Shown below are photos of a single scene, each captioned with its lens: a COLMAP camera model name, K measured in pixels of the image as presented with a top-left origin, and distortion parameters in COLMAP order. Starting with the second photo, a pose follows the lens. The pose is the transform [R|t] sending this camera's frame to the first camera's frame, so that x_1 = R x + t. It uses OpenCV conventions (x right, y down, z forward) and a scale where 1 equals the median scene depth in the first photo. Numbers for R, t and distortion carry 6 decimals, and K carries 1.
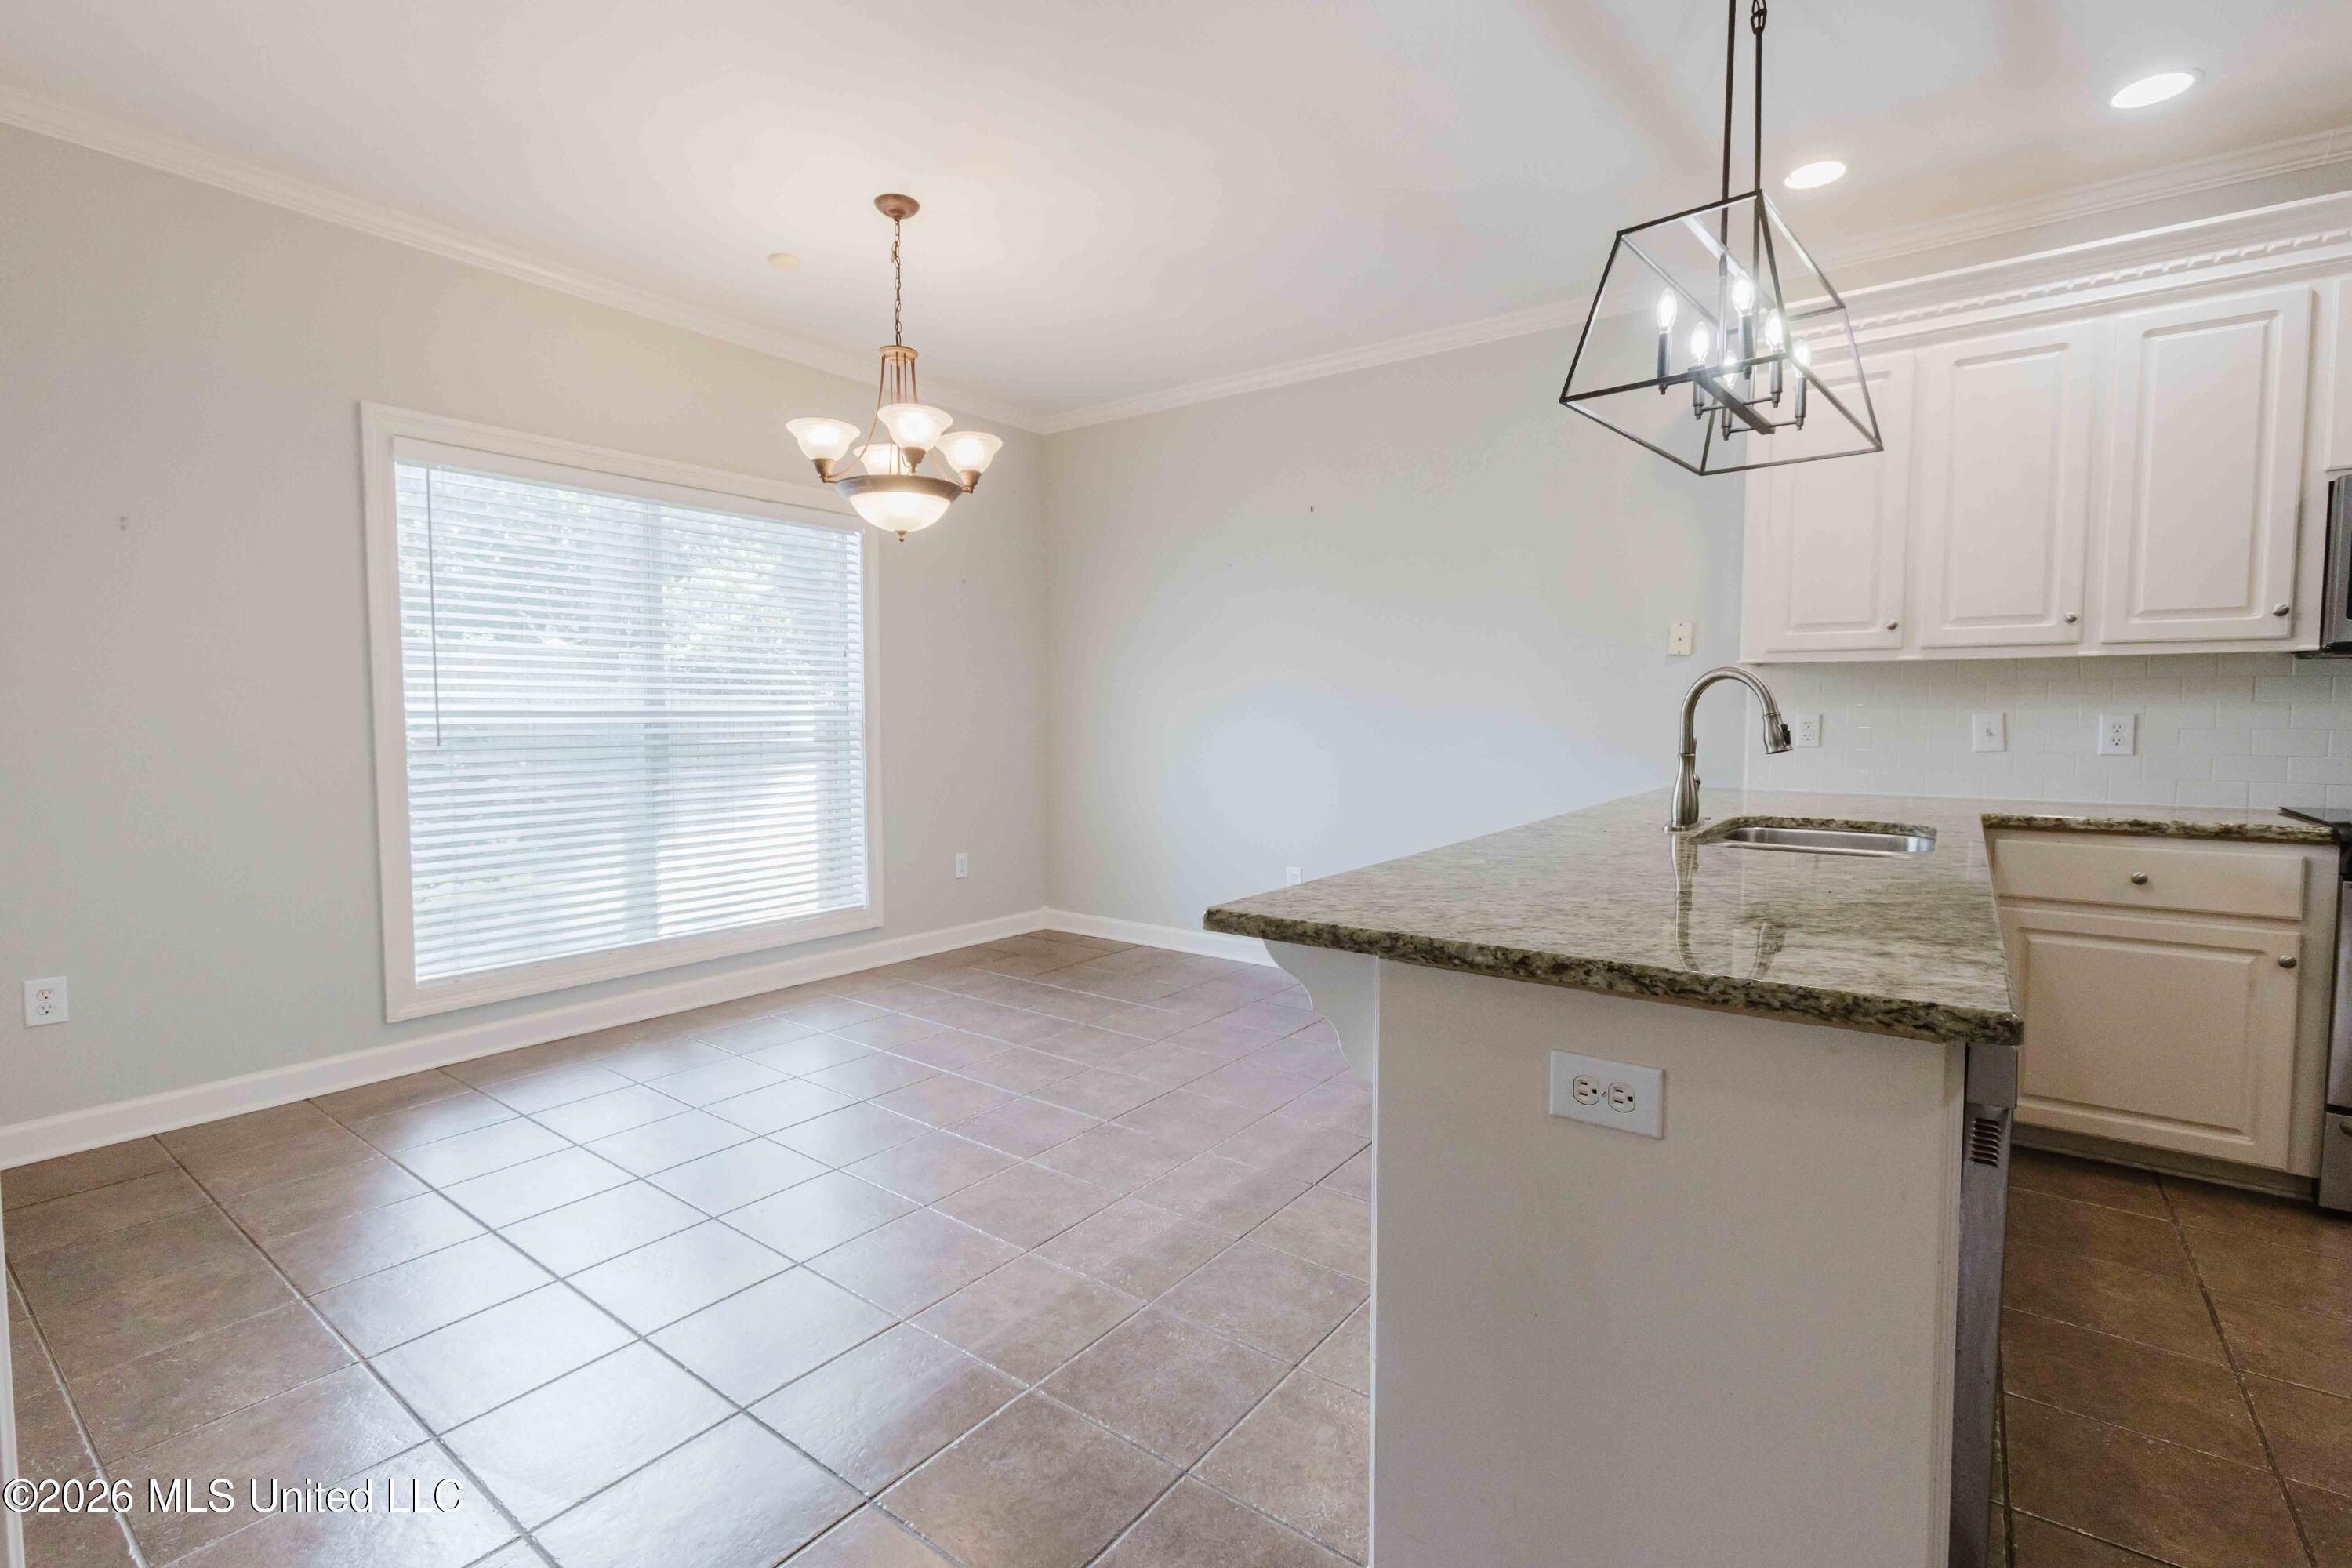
lens RADIAL K [[1057.4, 0, 1160.1], [0, 1057.4, 769.9], [0, 0, 1]] dist [-0.014814, 0.006299]
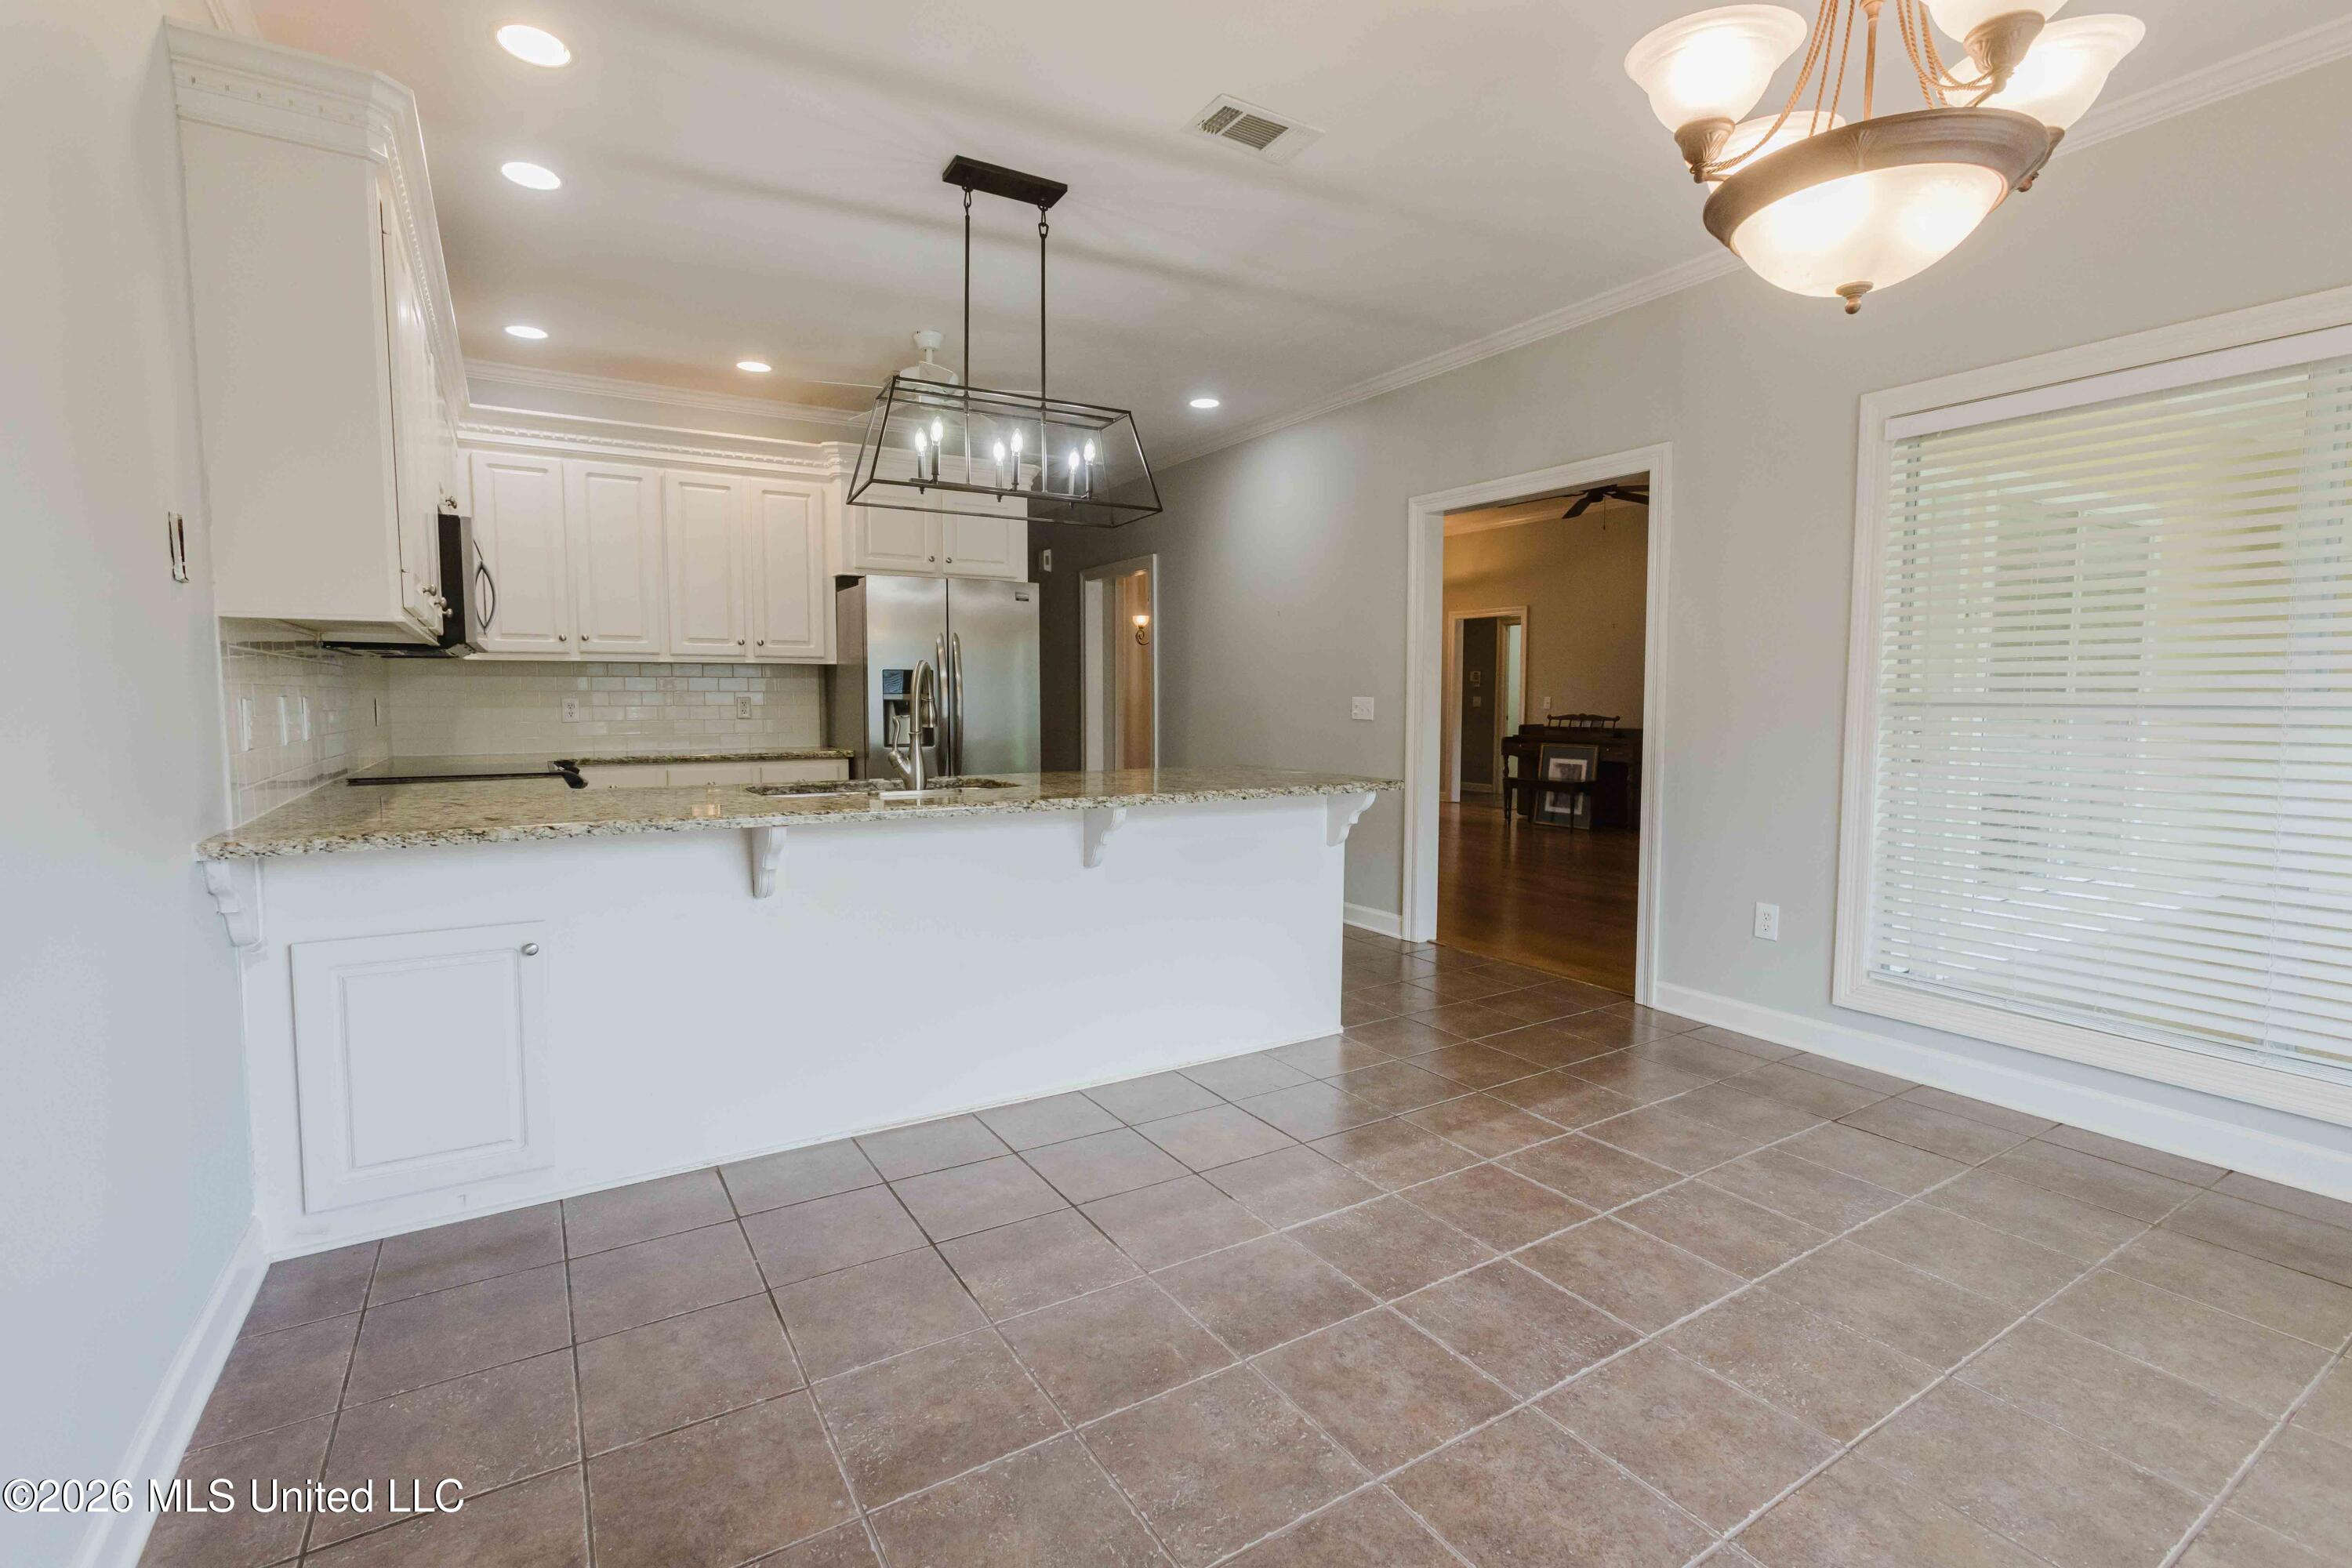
lens RADIAL K [[1056.3, 0, 1164.6], [0, 1056.3, 771.4], [0, 0, 1]] dist [-0.023092, 0.012641]
pose [[-0.932185, -0.027446, 0.360939, -0.142933], [0.018133, 0.992329, 0.122291, -0.086308], [-0.361527, 0.120543, -0.924537, 1.547868]]
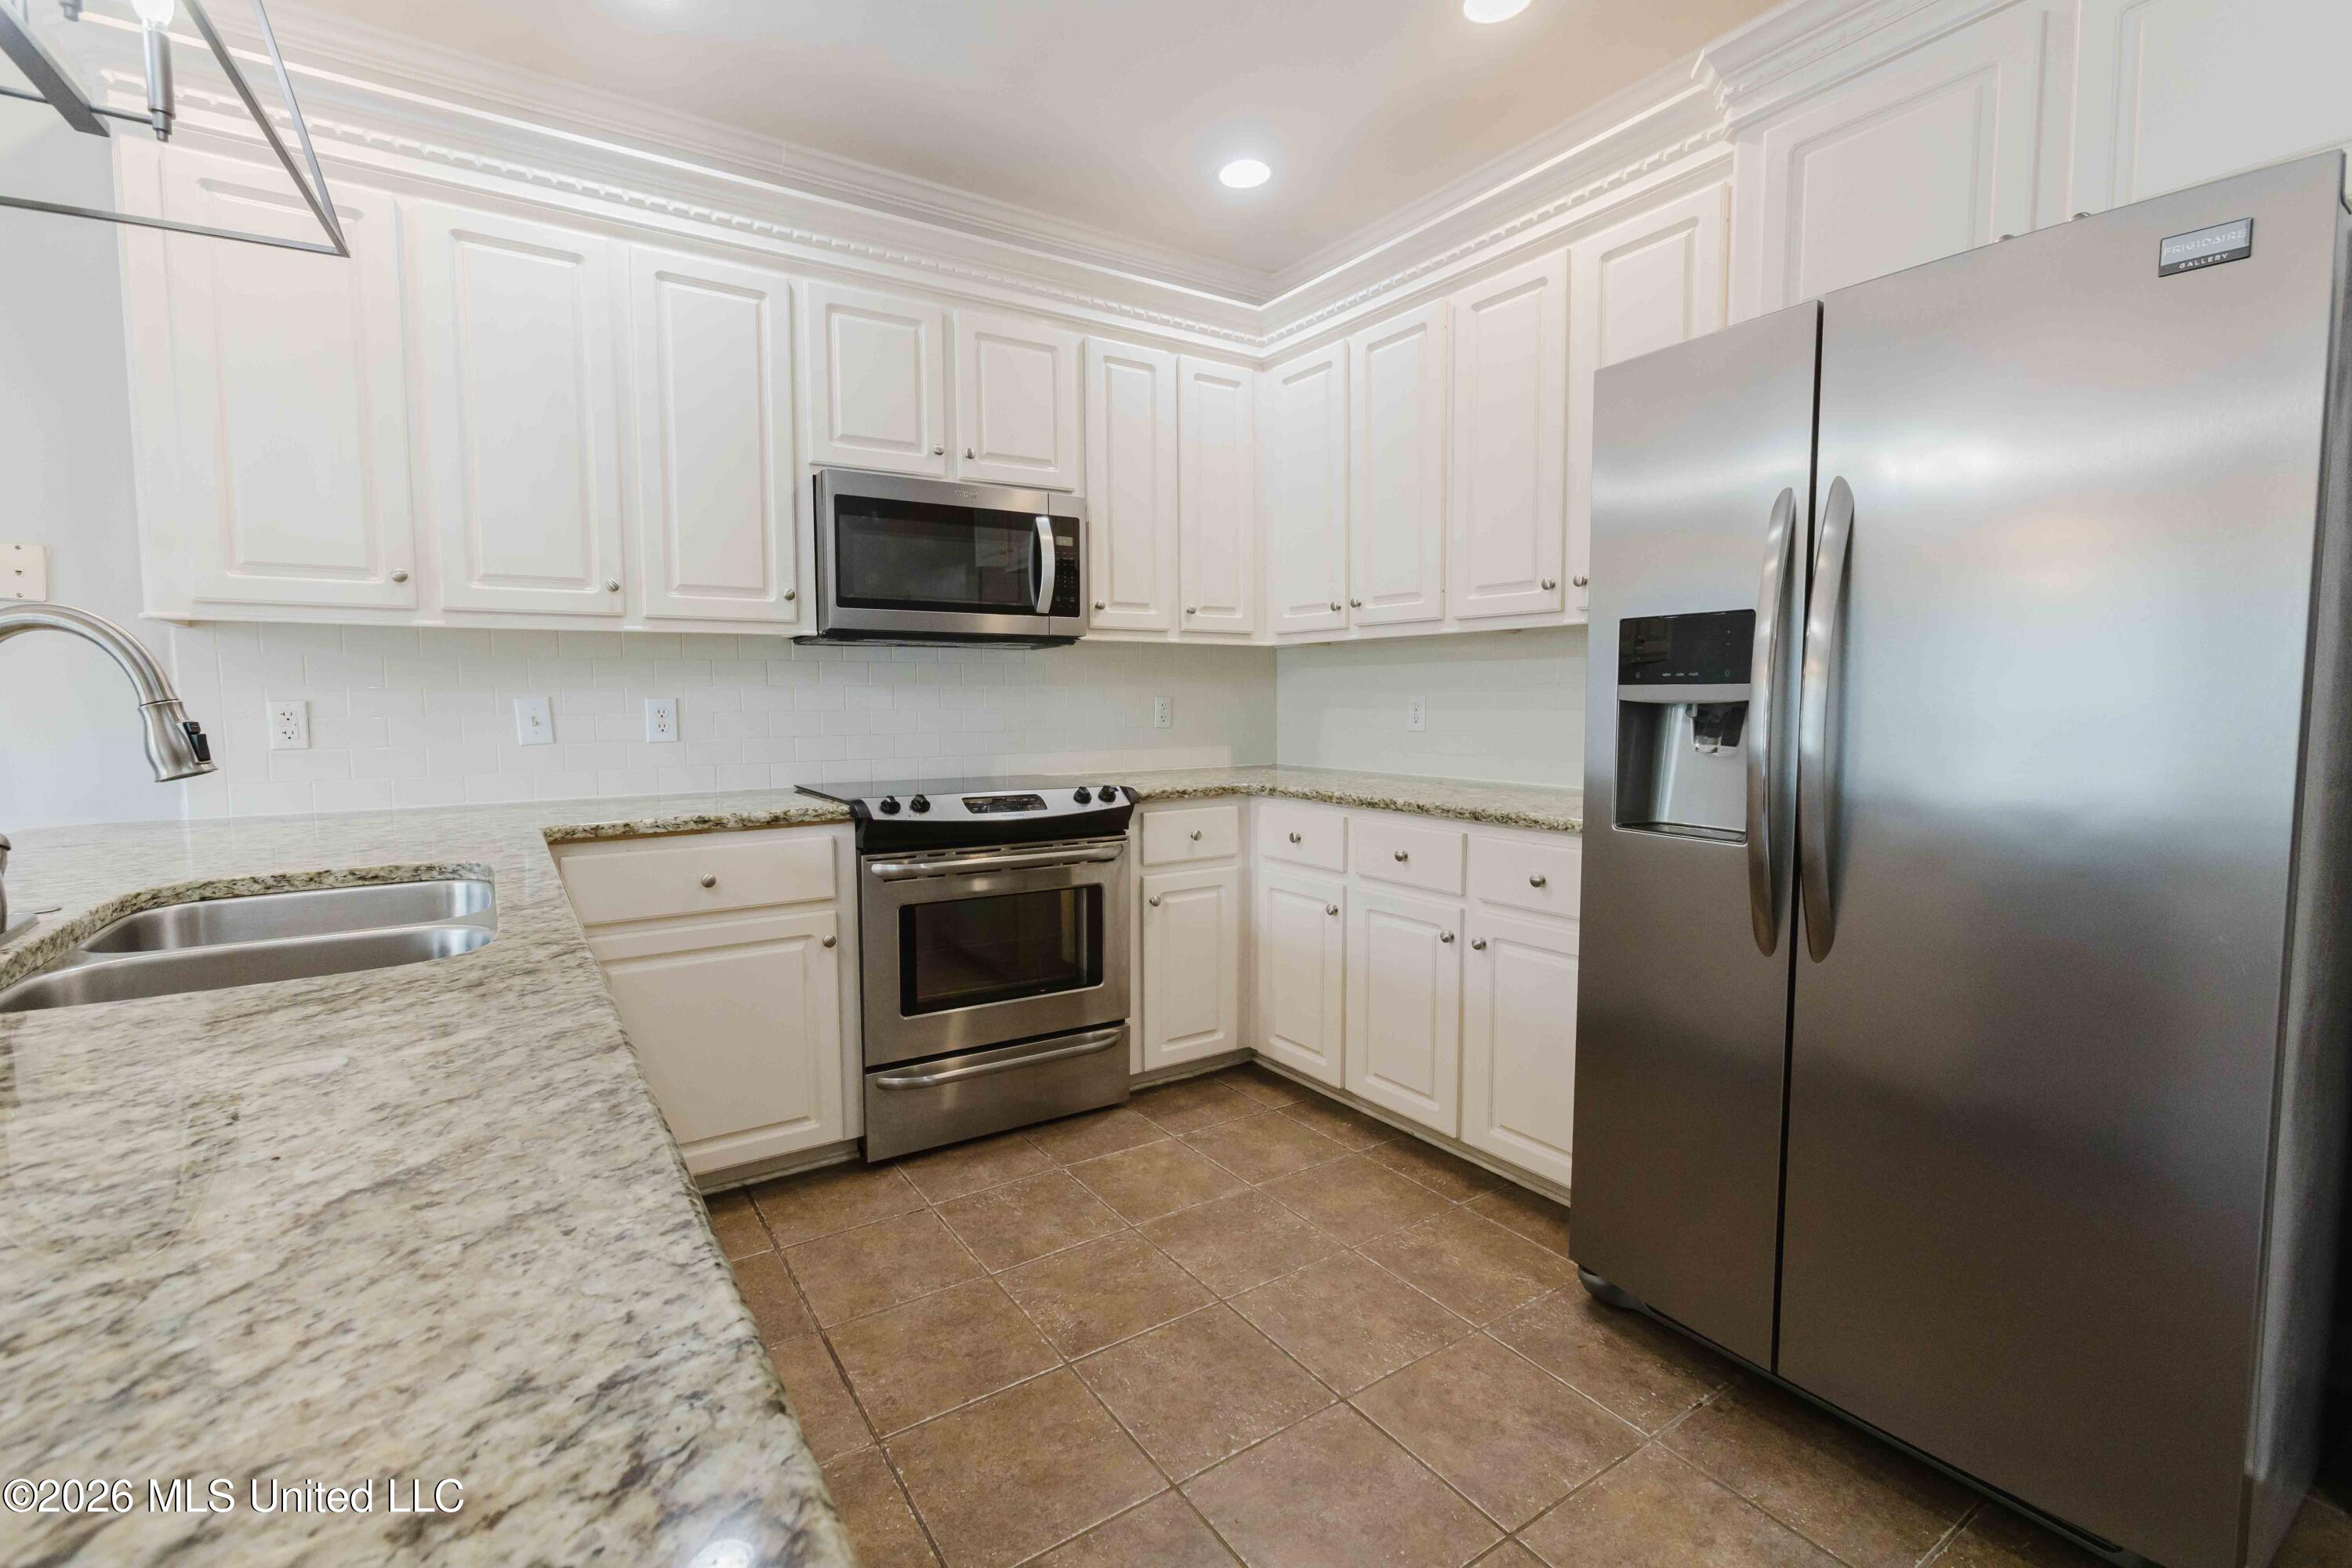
lens RADIAL K [[1036.2, 0, 1163.0], [0, 1036.2, 771.1], [0, 0, 1]] dist [-0.024245, 0.018495]
pose [[0.331697, -0.072840, 0.940570, 0.195257], [0.056379, 0.996763, 0.057309, -0.015323], [-0.941700, 0.034020, 0.334730, 0.273364]]
